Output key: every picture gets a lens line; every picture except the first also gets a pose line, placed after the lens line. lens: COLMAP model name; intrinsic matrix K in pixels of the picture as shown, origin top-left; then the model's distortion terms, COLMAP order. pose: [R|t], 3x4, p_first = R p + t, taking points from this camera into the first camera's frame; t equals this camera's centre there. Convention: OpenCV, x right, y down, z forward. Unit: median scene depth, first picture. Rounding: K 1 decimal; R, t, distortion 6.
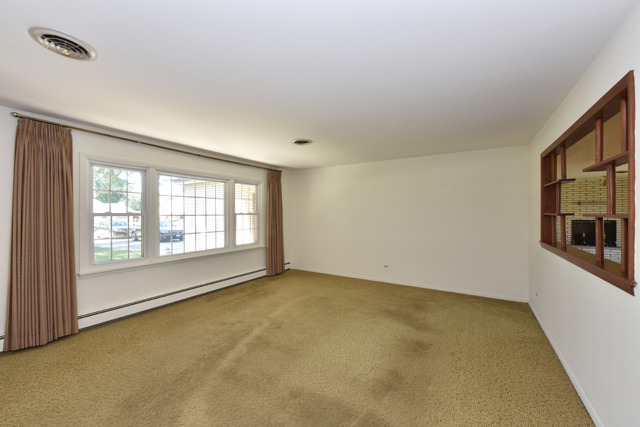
lens RADIAL K [[254.3, 0, 325.0], [0, 254.3, 213.6], [0, 0, 1]] dist [-0.000127, -0.000071]
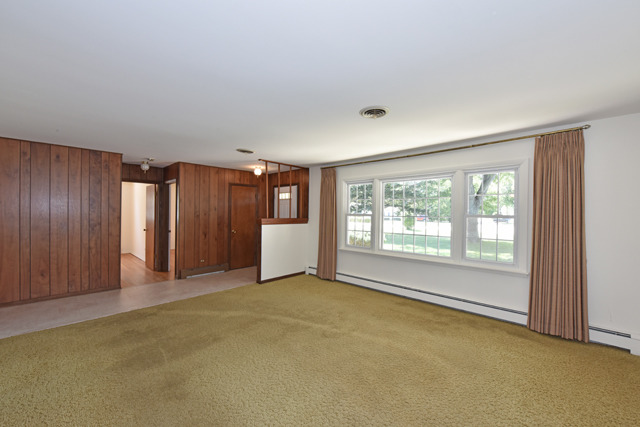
lens RADIAL K [[254.3, 0, 324.2], [0, 254.3, 214.5], [0, 0, 1]] dist [-0.000127, -0.000071]
pose [[-0.207180, 0.001938, -0.978301, 0.624494], [-0.008551, 0.999956, 0.003792, -0.003929], [0.978265, 0.009151, -0.207154, 1.011555]]
